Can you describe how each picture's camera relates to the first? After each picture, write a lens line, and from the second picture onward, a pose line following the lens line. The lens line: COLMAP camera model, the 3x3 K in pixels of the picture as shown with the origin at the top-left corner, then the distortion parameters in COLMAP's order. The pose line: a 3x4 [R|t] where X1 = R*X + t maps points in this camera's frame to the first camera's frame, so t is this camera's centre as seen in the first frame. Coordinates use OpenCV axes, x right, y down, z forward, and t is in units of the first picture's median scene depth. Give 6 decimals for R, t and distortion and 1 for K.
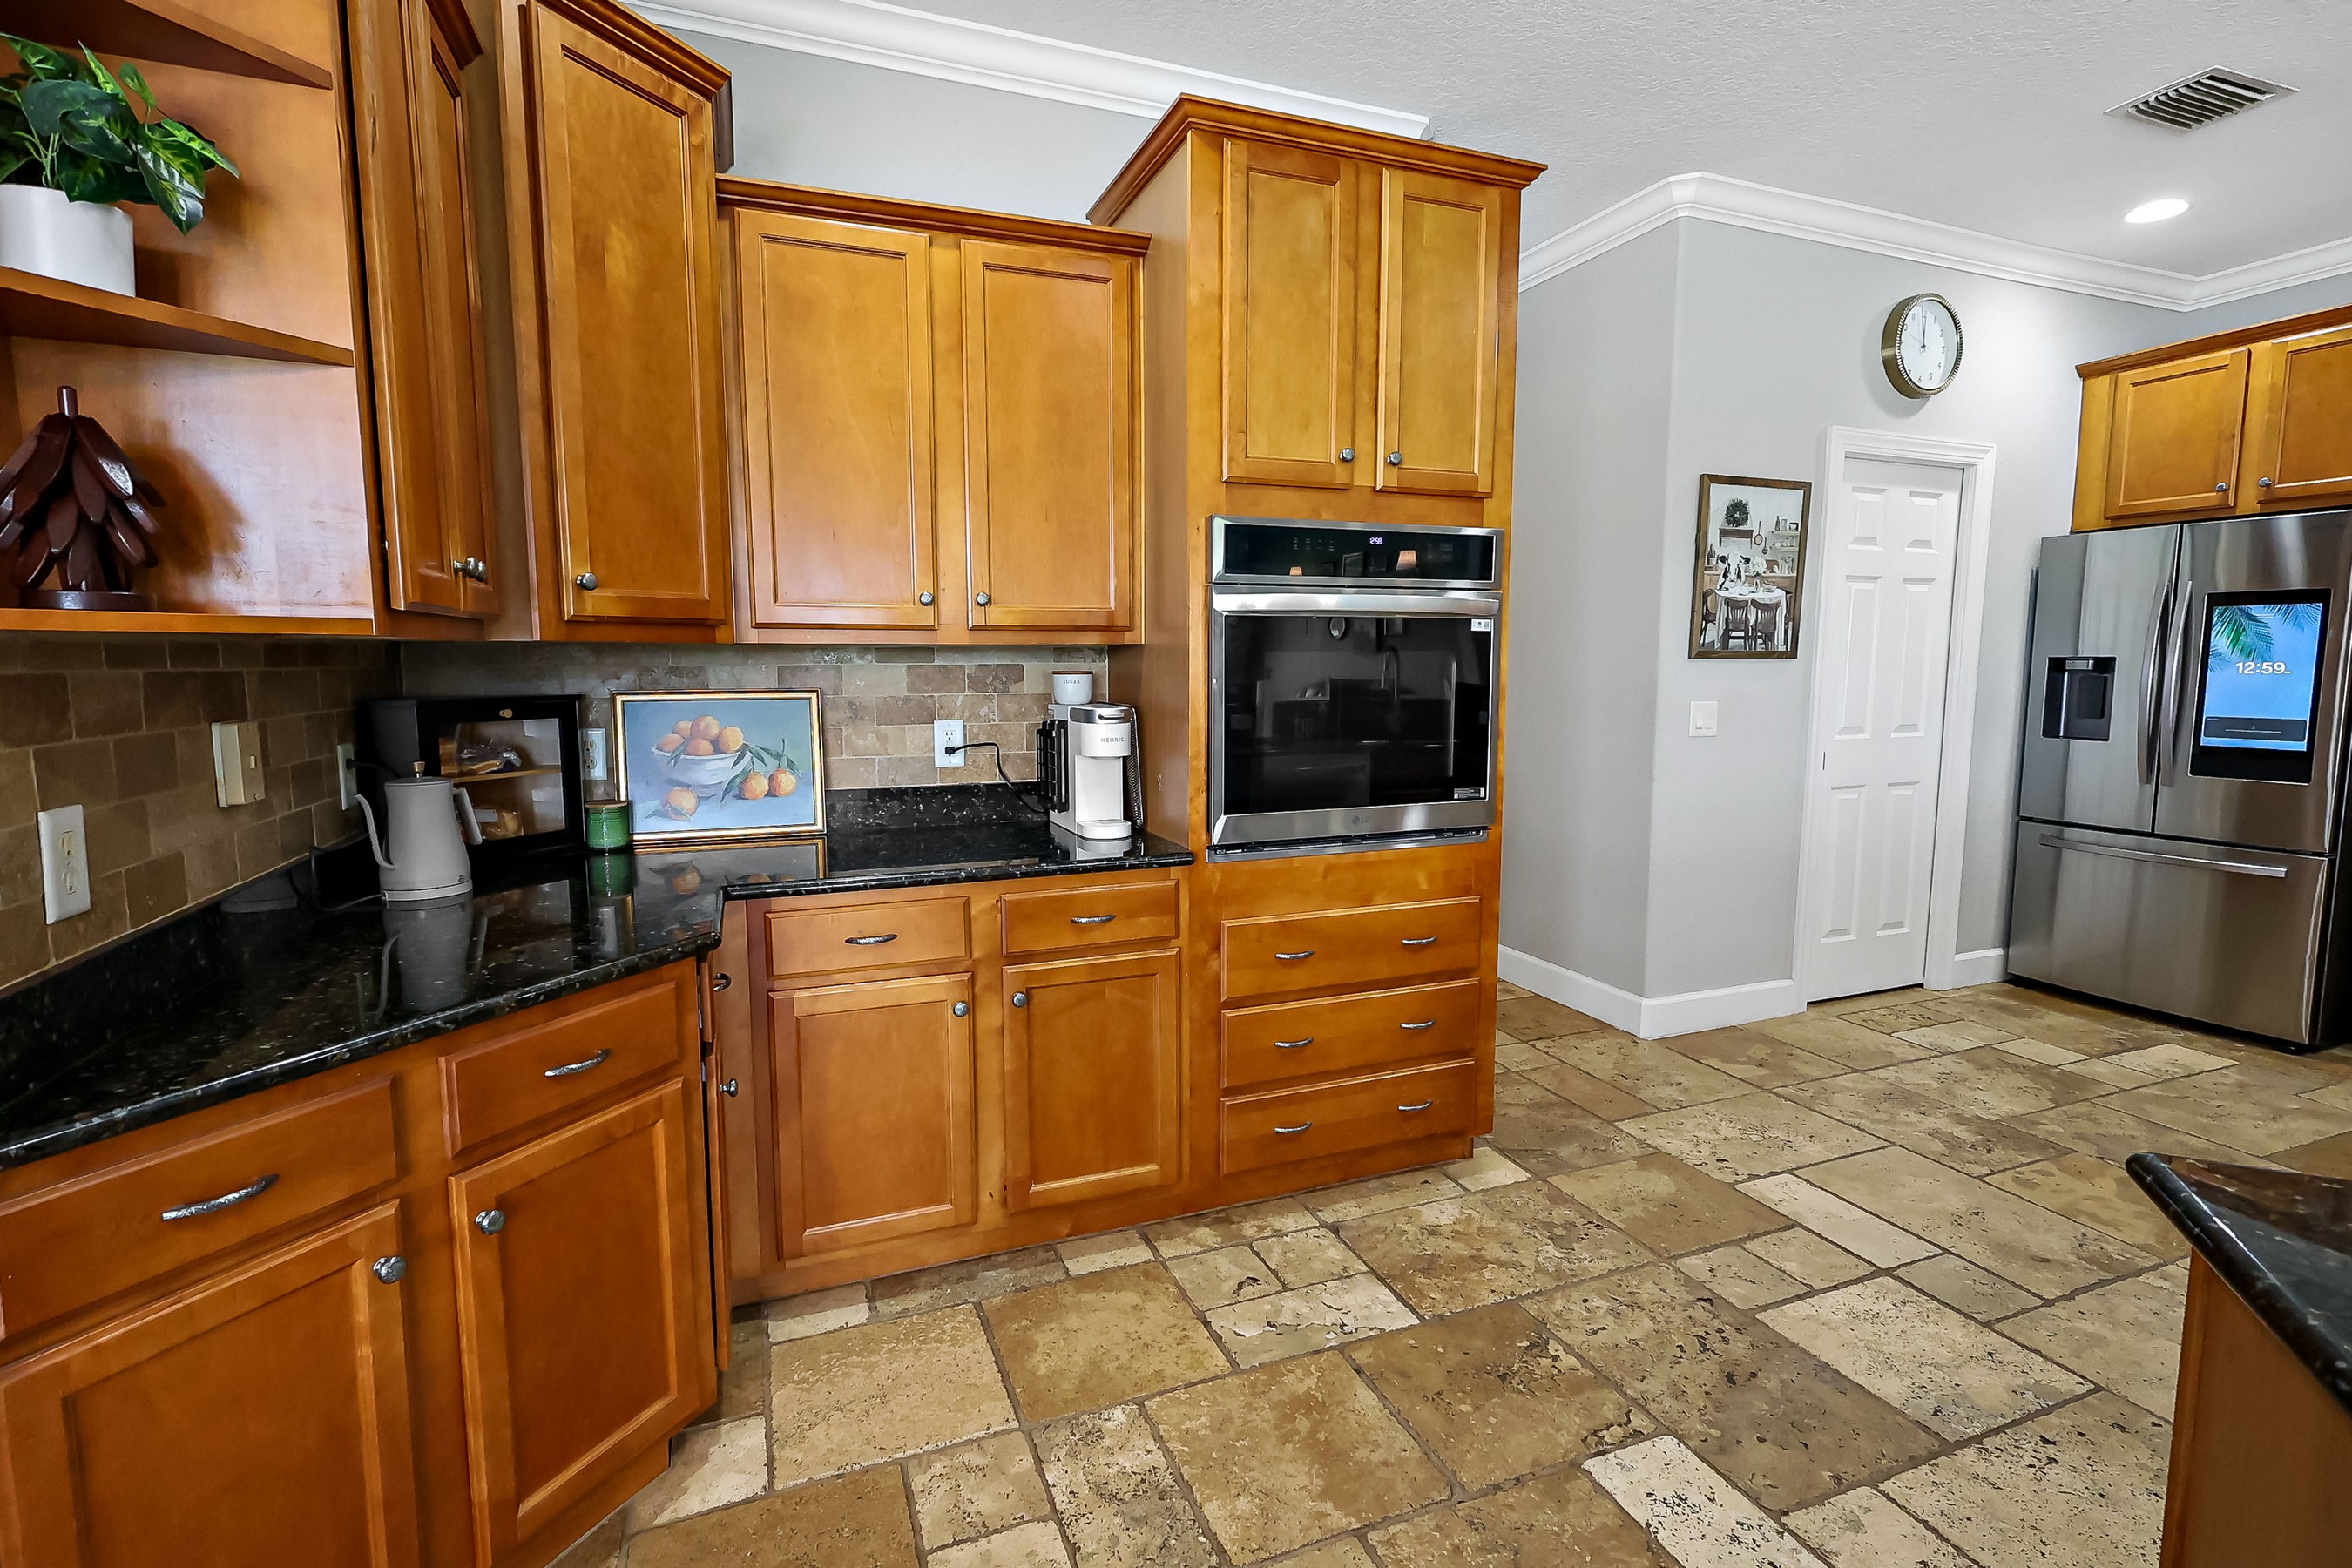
lens RADIAL K [[1096.9, 0, 1181.3], [0, 1096.9, 771.4], [0, 0, 1]] dist [-0.000630, 0.001516]
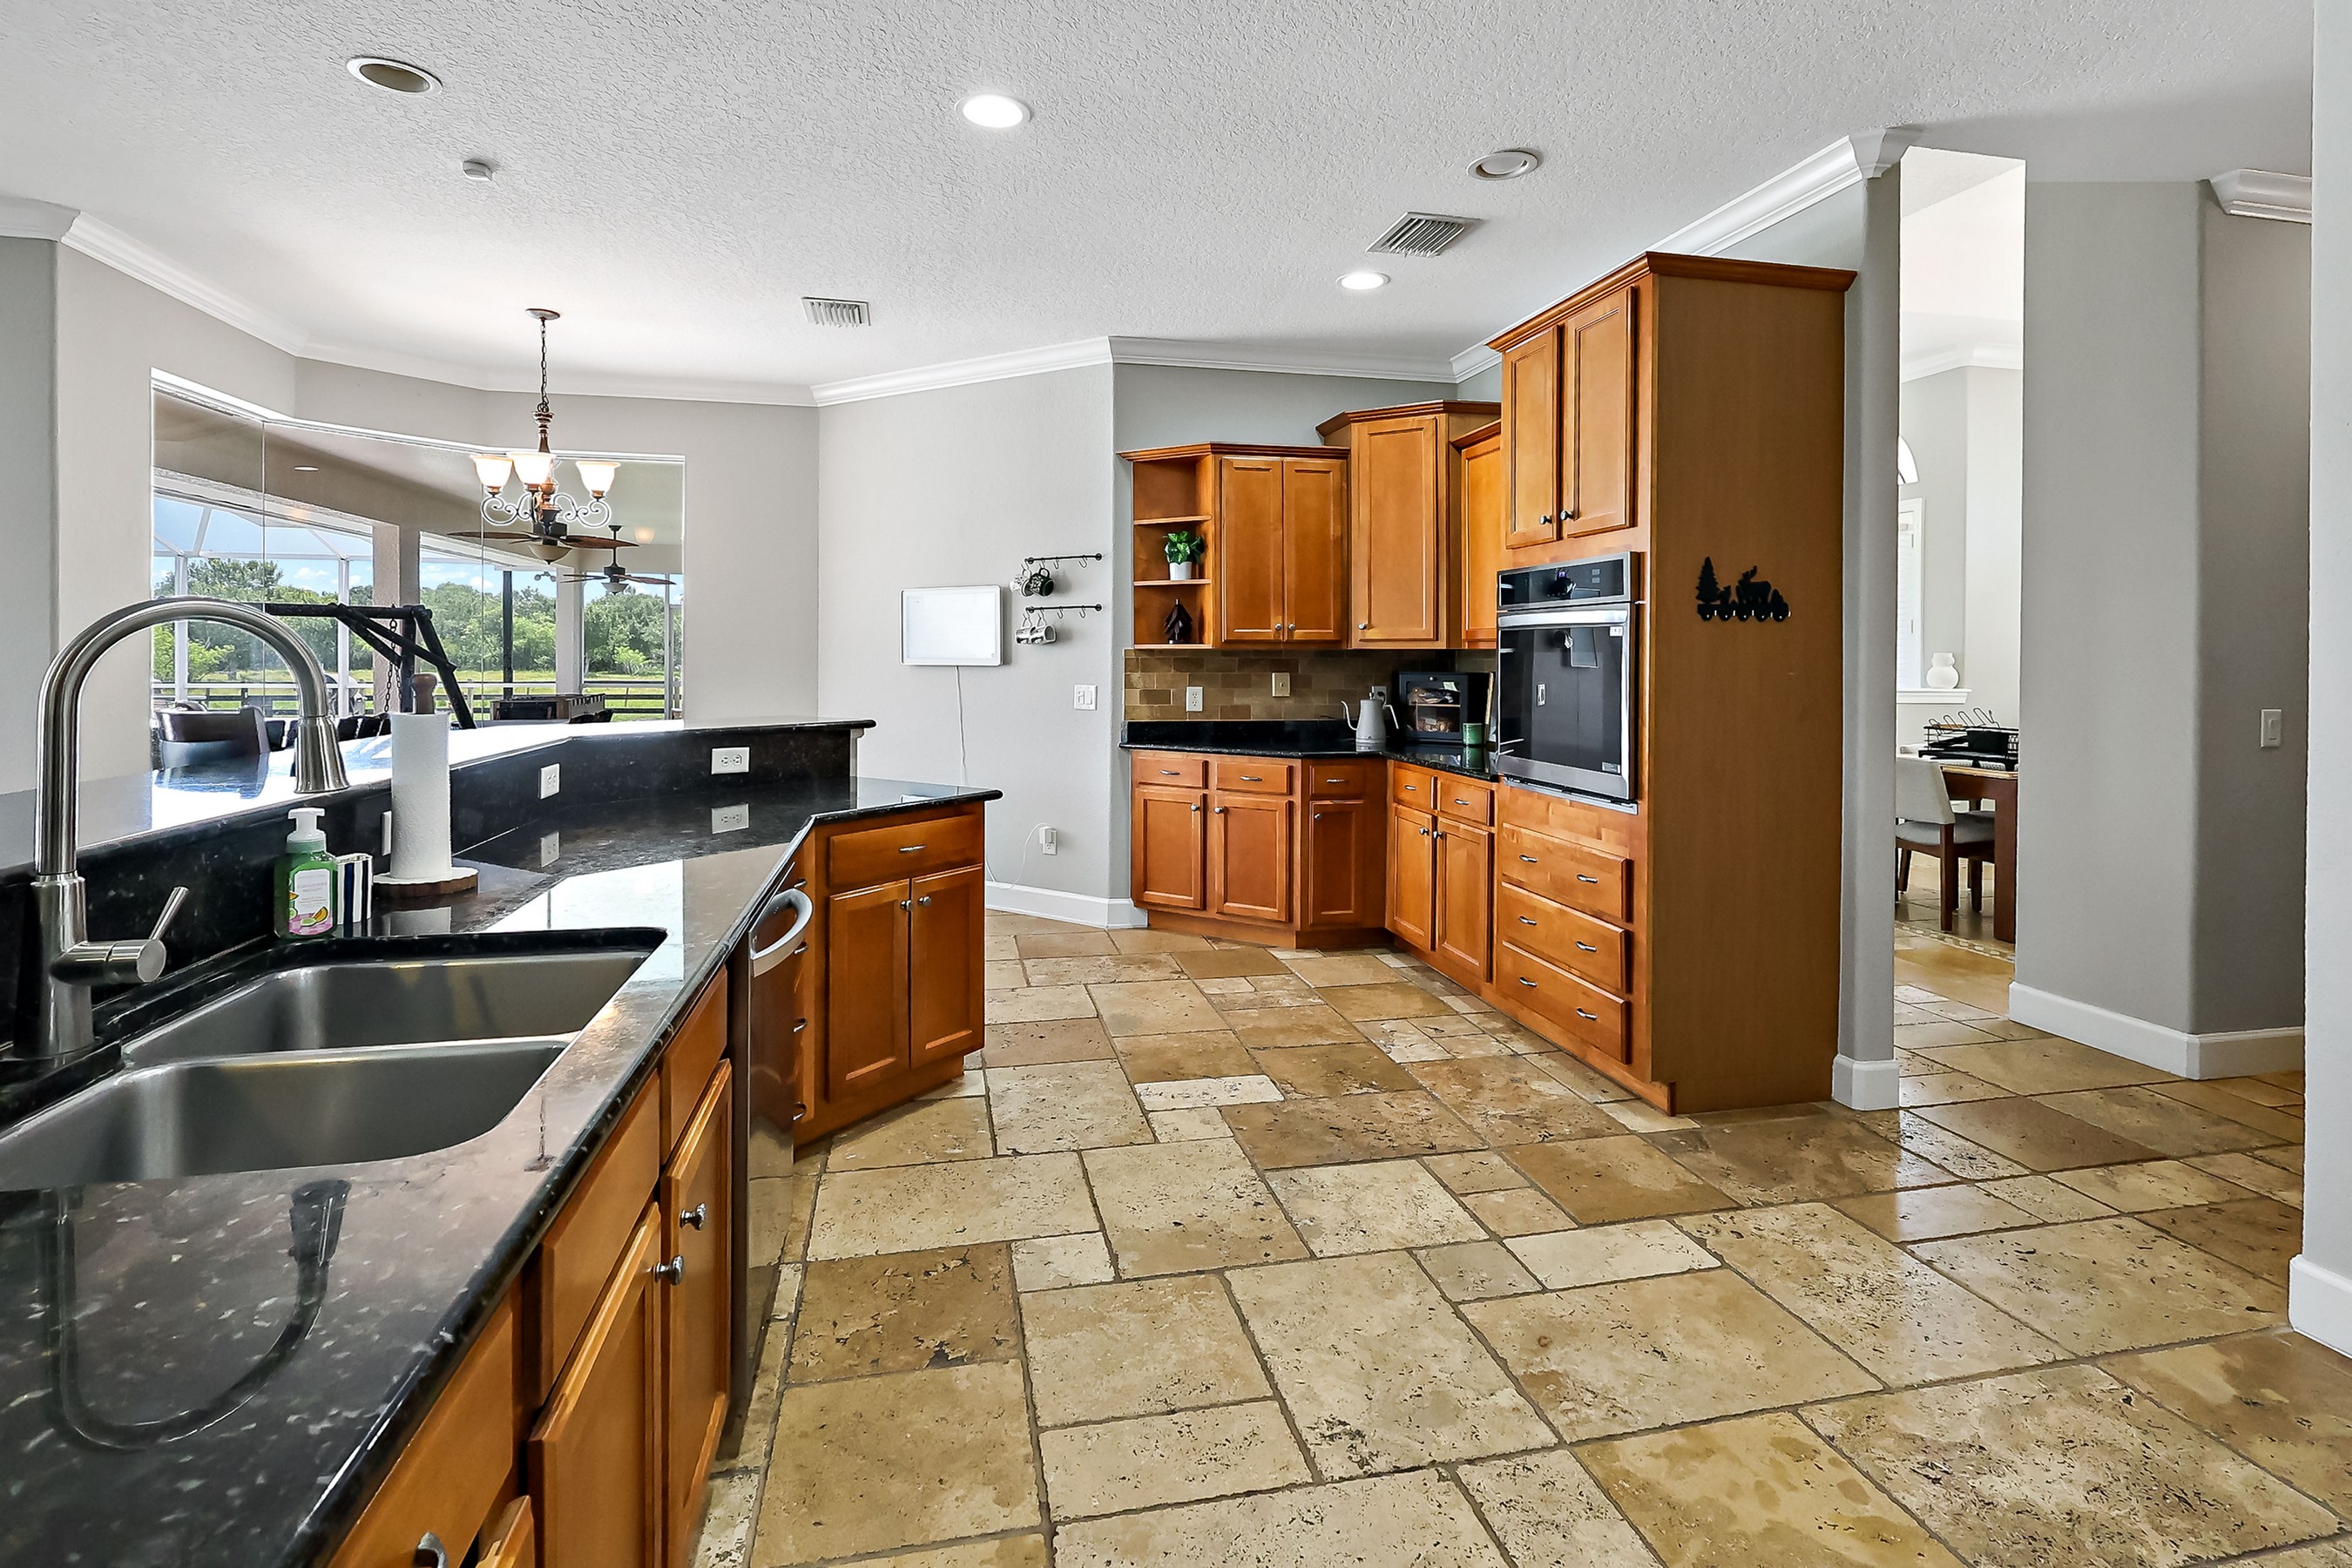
lens RADIAL K [[1096.9, 0, 1185.9], [0, 1096.9, 683.4], [0, 0, 1]] dist [-0.000630, 0.001516]
pose [[-0.143603, 0.026858, -0.989271, 1.099493], [-0.108659, 0.993160, 0.042737, -0.054615], [0.983652, 0.113630, -0.139702, 0.510252]]
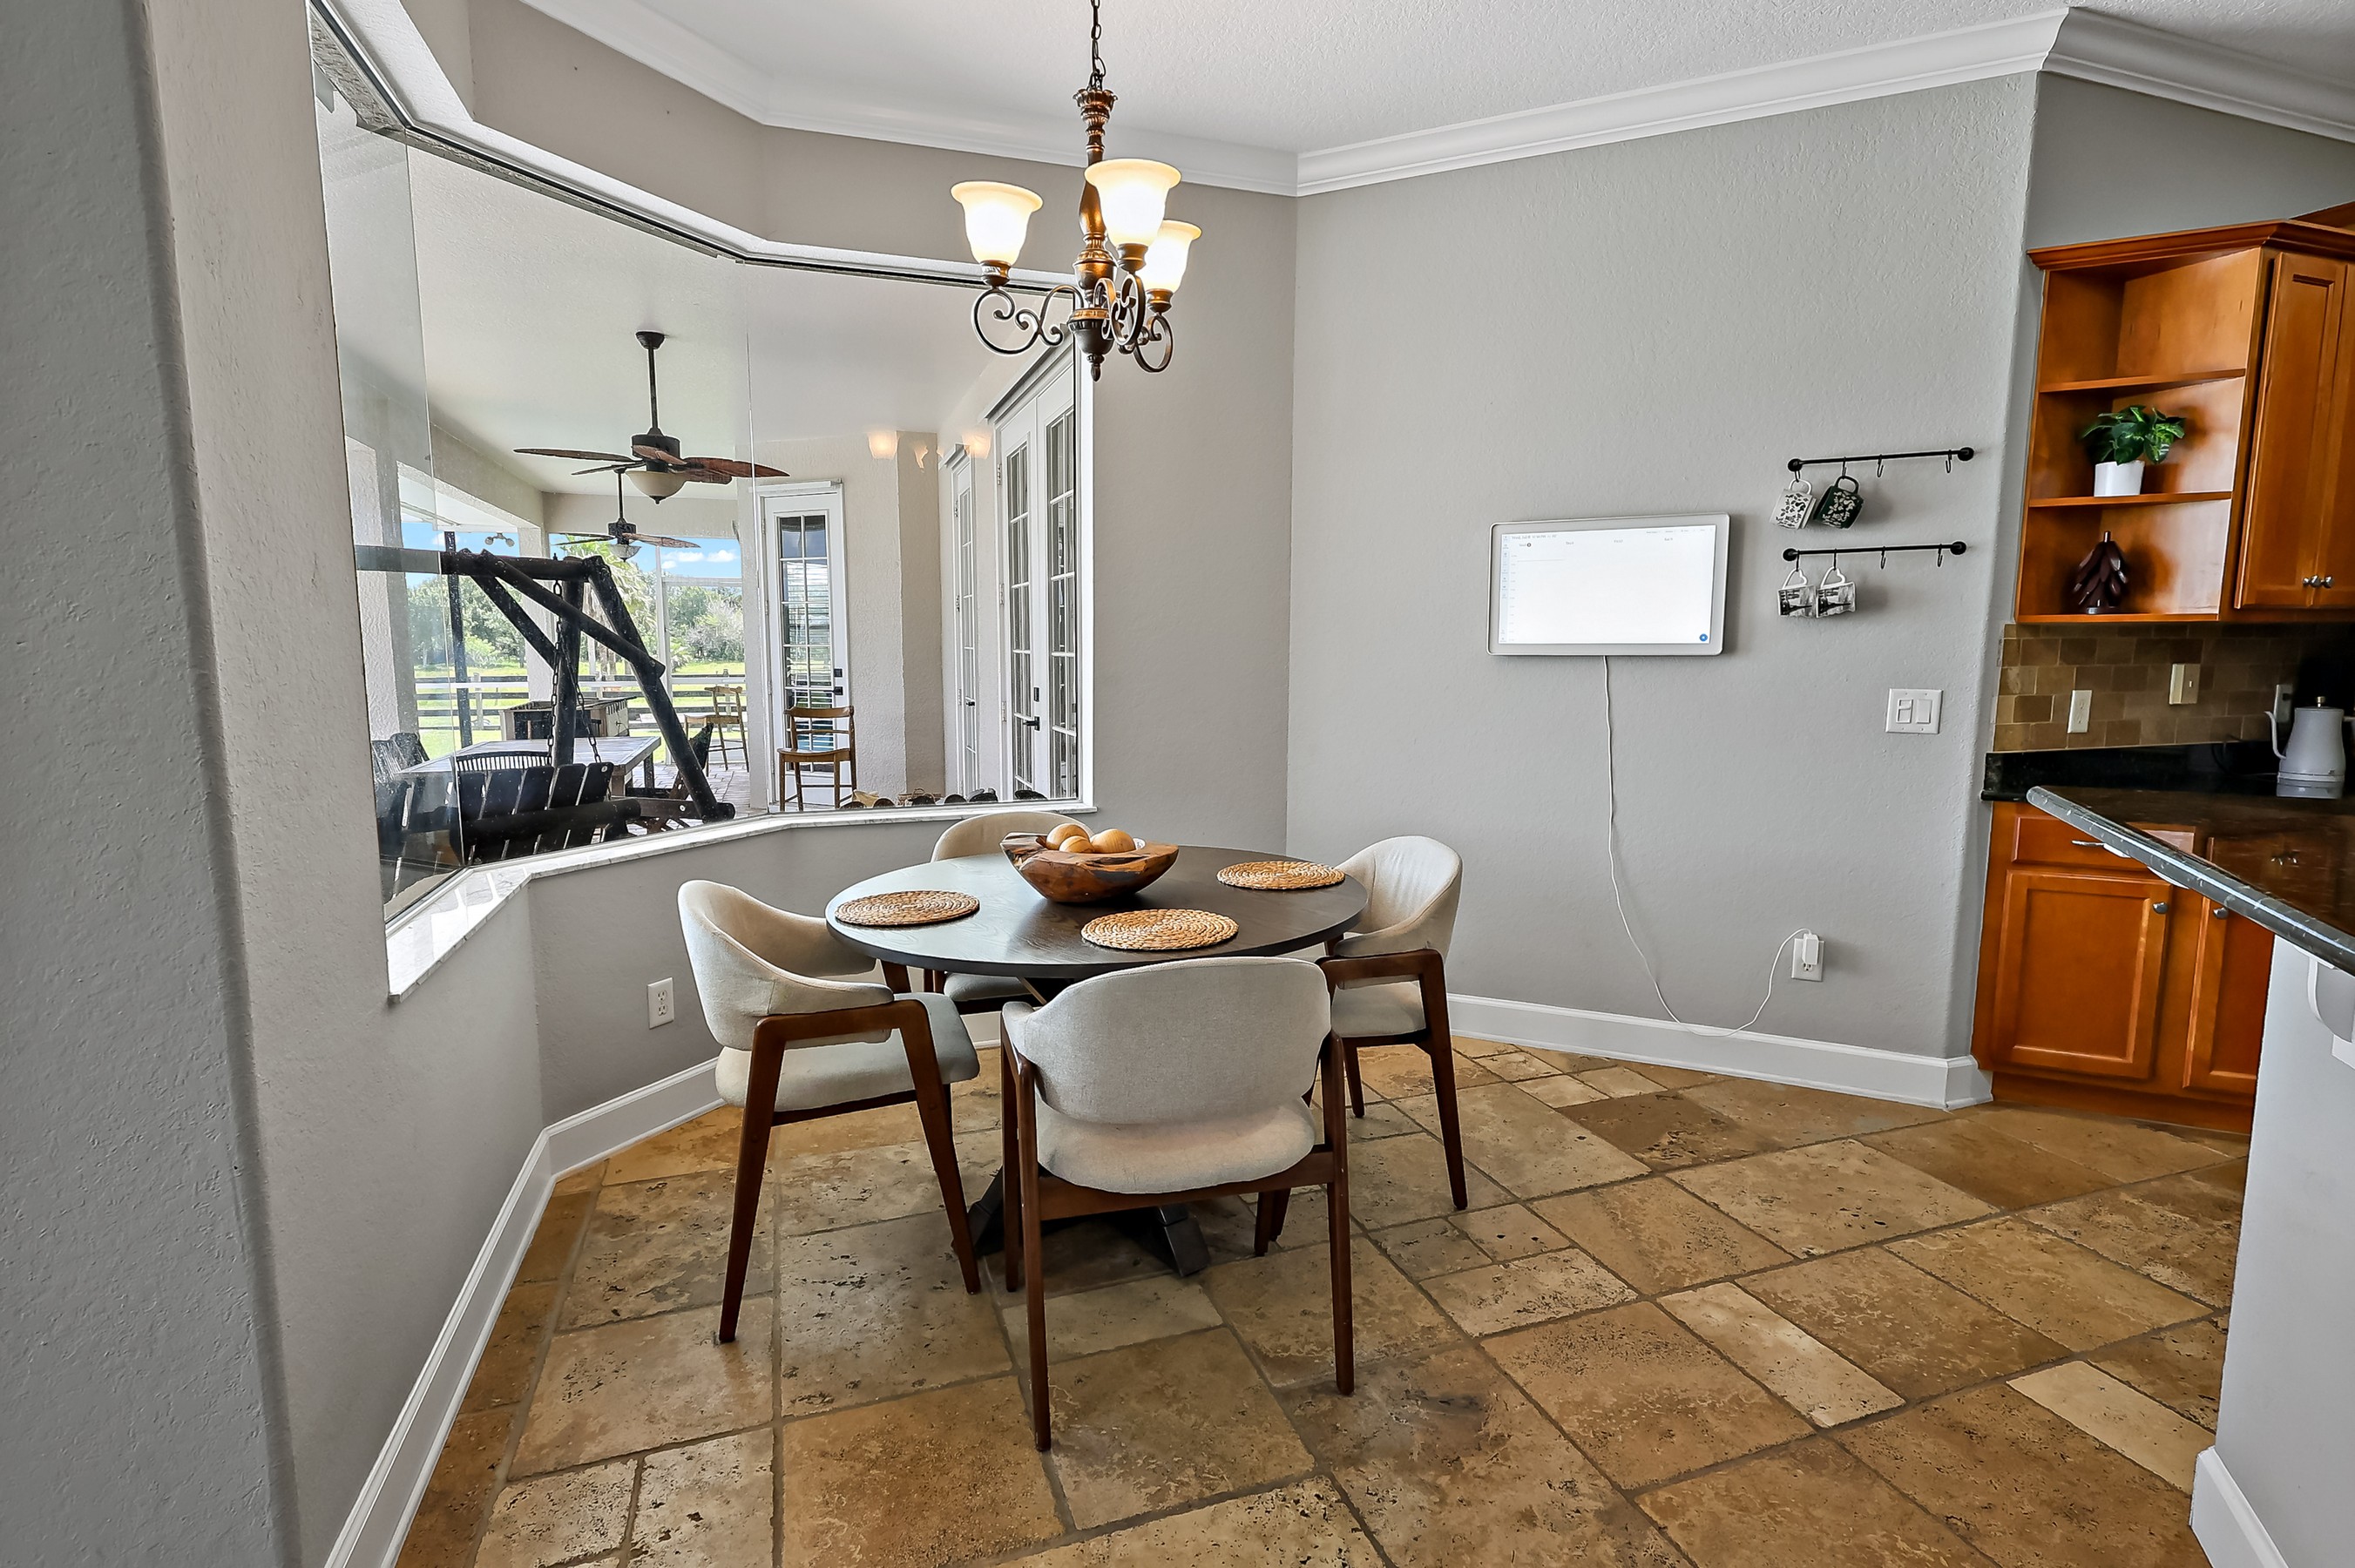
lens RADIAL K [[1137.5, 0, 1169.7], [0, 1137.5, 784.4], [0, 0, 1]] dist [0.002779, 0.001332]
pose [[-0.040550, 0.125931, -0.991210, 0.562243], [-0.104713, 0.986028, 0.129556, 0.041146], [0.993675, 0.109046, -0.026797, -0.333400]]
